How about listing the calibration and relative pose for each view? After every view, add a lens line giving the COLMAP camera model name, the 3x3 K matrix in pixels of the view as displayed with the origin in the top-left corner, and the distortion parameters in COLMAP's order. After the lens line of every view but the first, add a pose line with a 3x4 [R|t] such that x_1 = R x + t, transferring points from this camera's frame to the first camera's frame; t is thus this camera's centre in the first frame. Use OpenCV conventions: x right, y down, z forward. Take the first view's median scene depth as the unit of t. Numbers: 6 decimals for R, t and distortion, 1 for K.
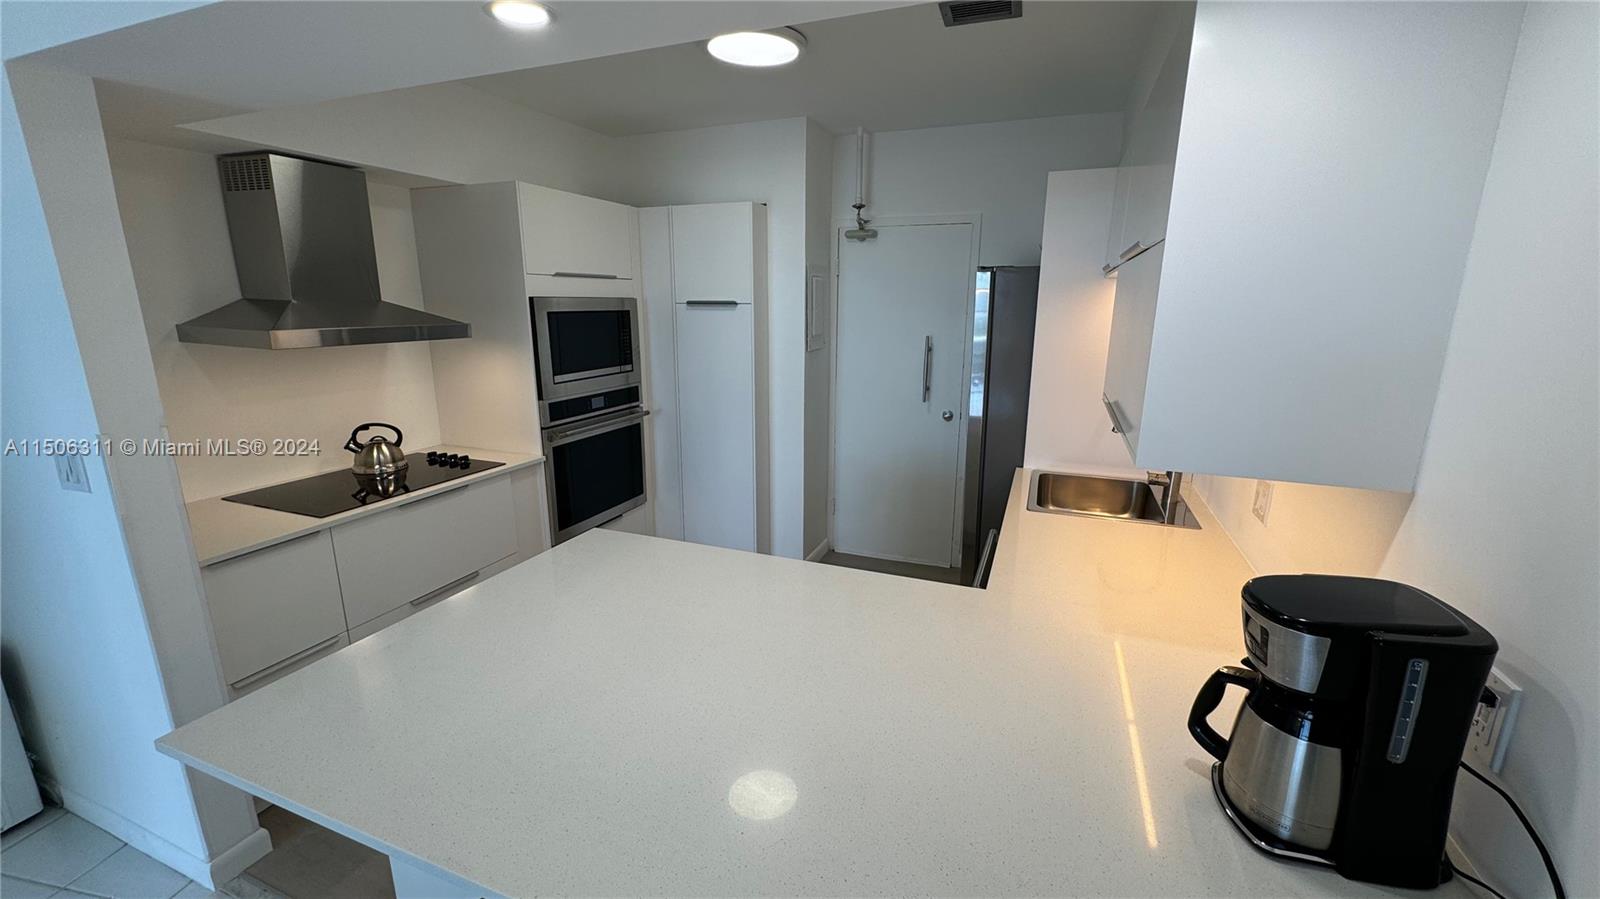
lens RADIAL K [[639.3, 0, 800.0], [0, 639.3, 449.5], [0, 0, 1]] dist [-0.001962, 0.000520]
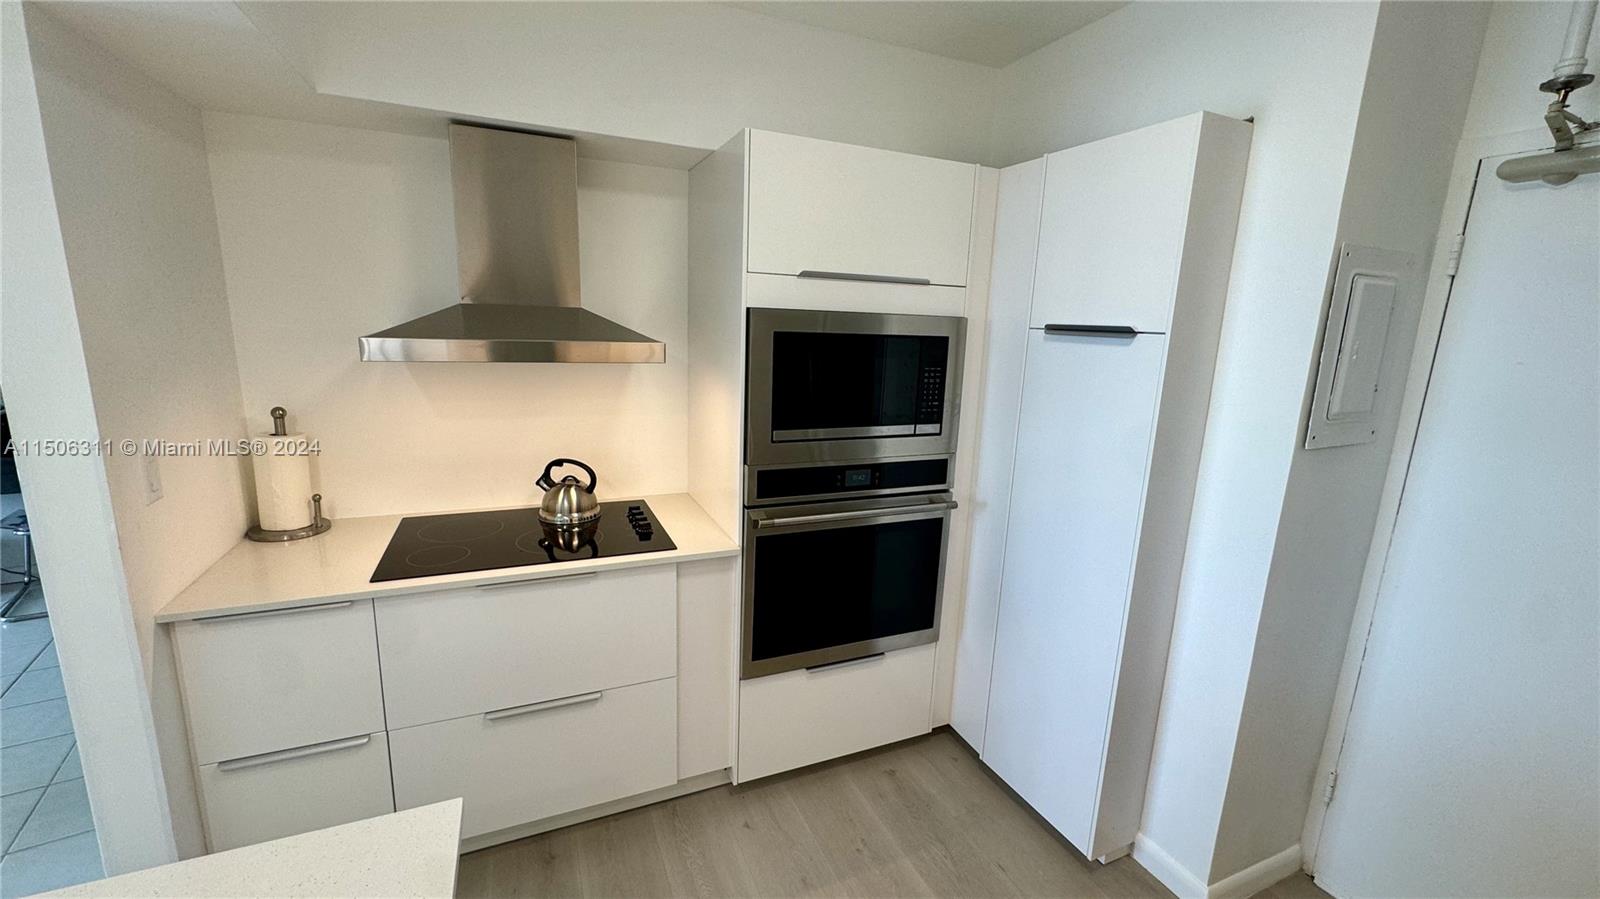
lens RADIAL K [[640.7, 0, 800.0], [0, 640.7, 449.5], [0, 0, 1]] dist [-0.002607, 0.000183]
pose [[0.706202, 0.163862, -0.688788, 0.083453], [-0.192619, 0.980620, 0.035801, -0.126739], [0.681306, 0.107391, 0.724079, 0.561390]]
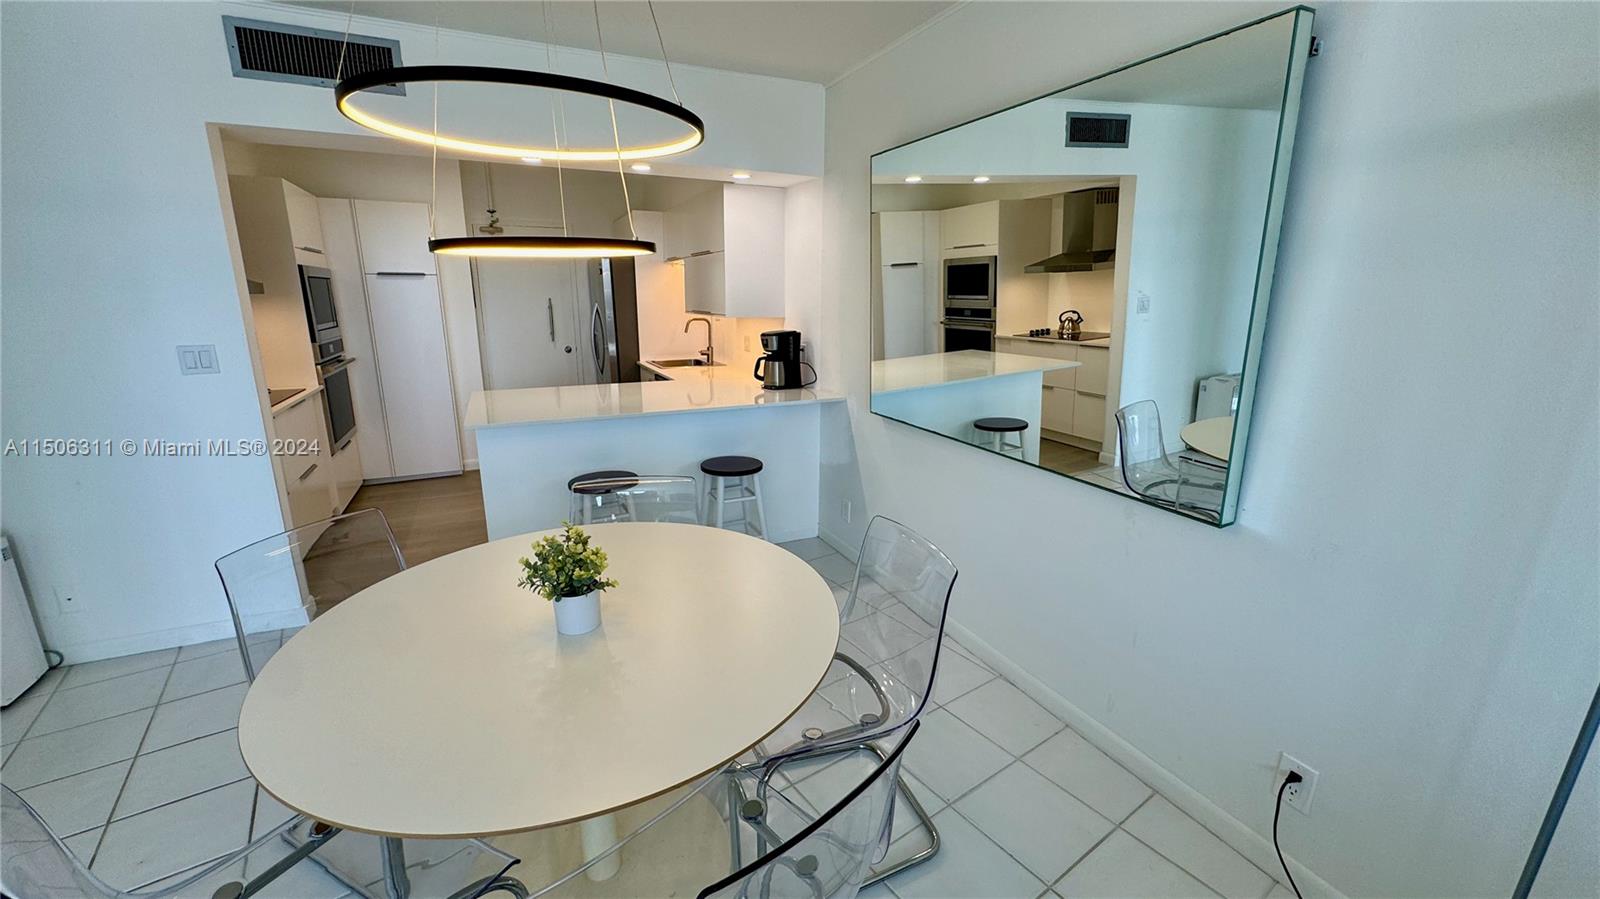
lens RADIAL K [[639.3, 0, 800.0], [0, 639.3, 449.5], [0, 0, 1]] dist [-0.001962, 0.000520]
pose [[0.687915, -0.173116, 0.704843, -0.689001], [0.164161, 0.983083, 0.081236, 0.202227], [-0.706982, 0.059824, 0.704697, -0.653869]]
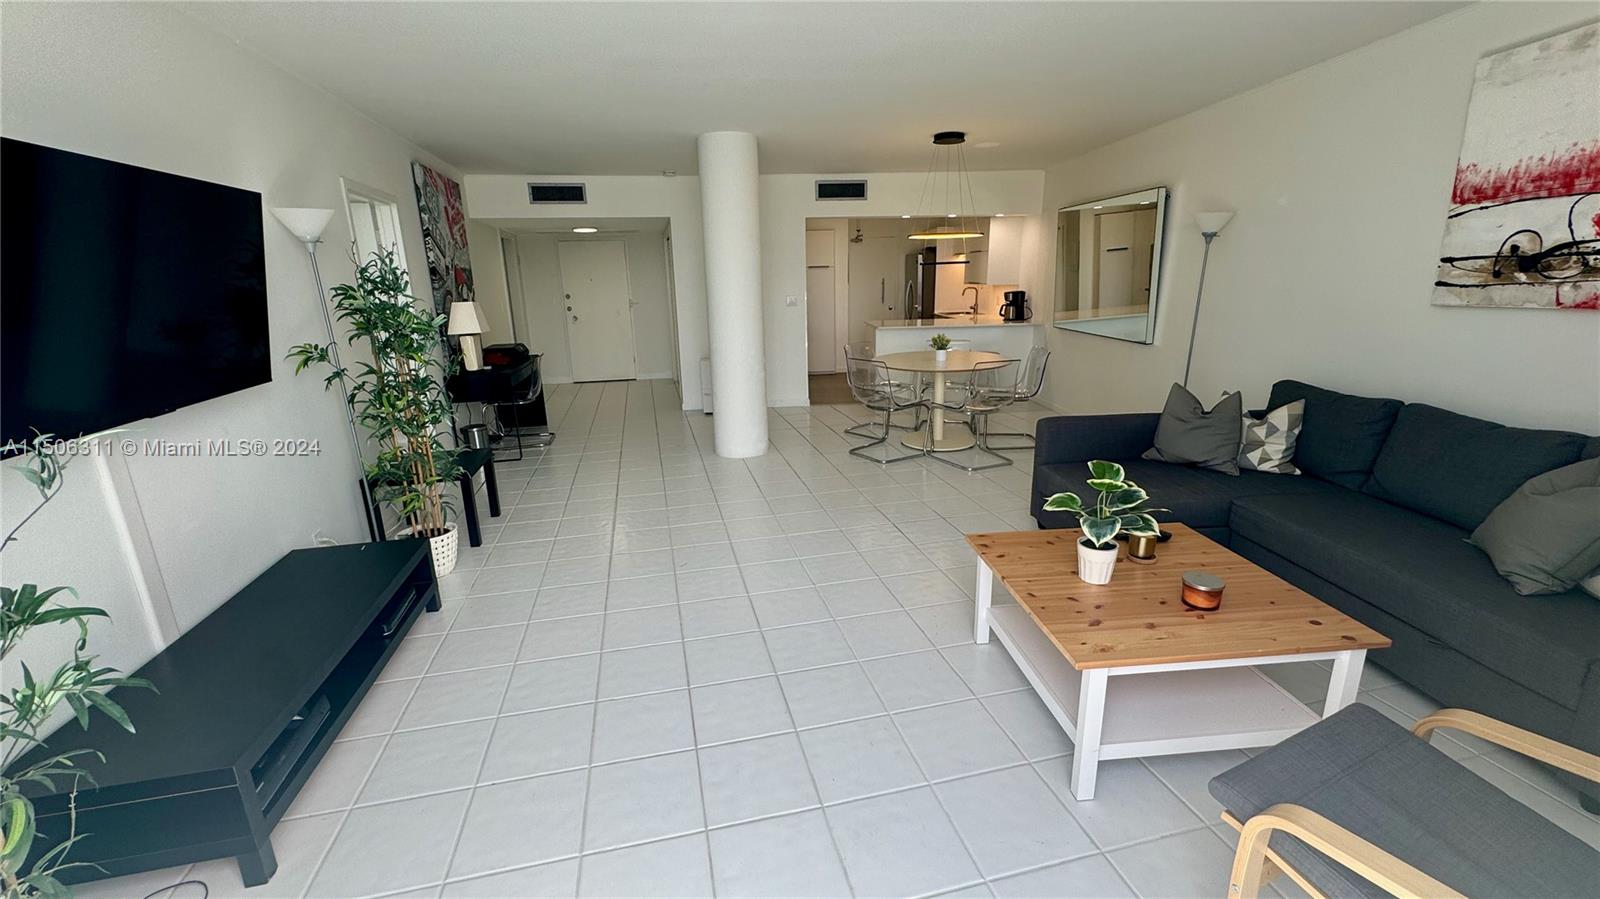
lens RADIAL K [[648.4, 0, 800.0], [0, 648.4, 449.5], [0, 0, 1]] dist [-0.002281, 0.000142]
pose [[0.911327, -0.127492, 0.391445, -1.642171], [0.116636, 0.991839, 0.051498, 0.460839], [-0.394816, -0.001275, 0.918759, -1.773277]]
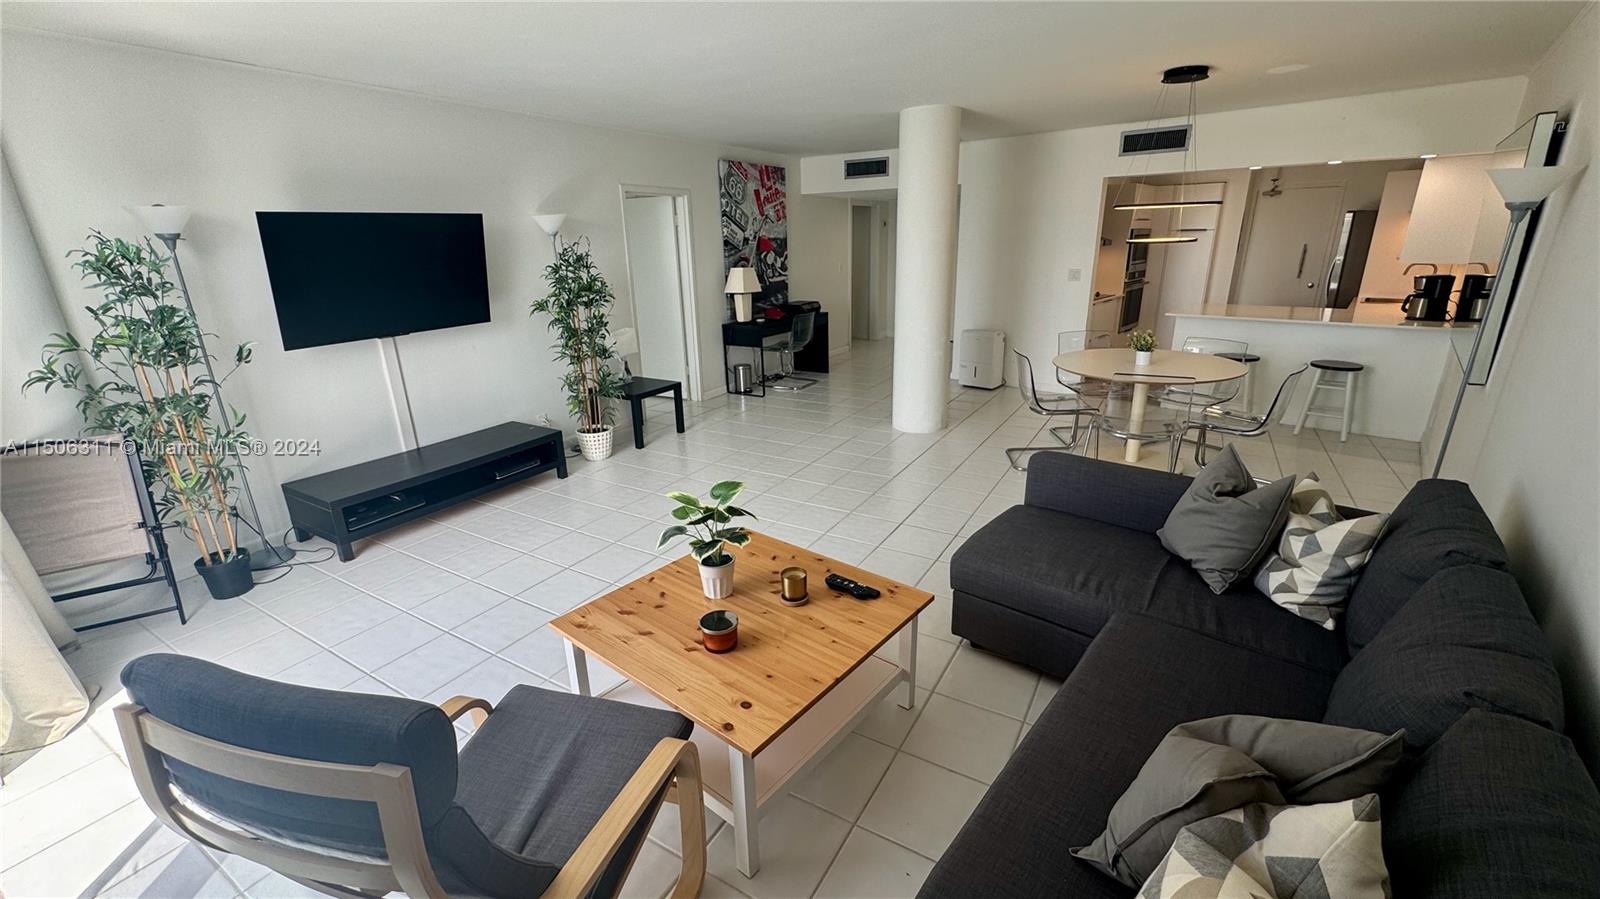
lens RADIAL K [[650.8, 0, 800.0], [0, 650.8, 449.5], [0, 0, 1]] dist [-0.002331, 0.000002]
pose [[0.939973, 0.085044, -0.330481, -0.713315], [-0.054173, 0.993355, 0.101542, 0.434232], [0.336920, -0.077544, 0.938334, -1.902258]]
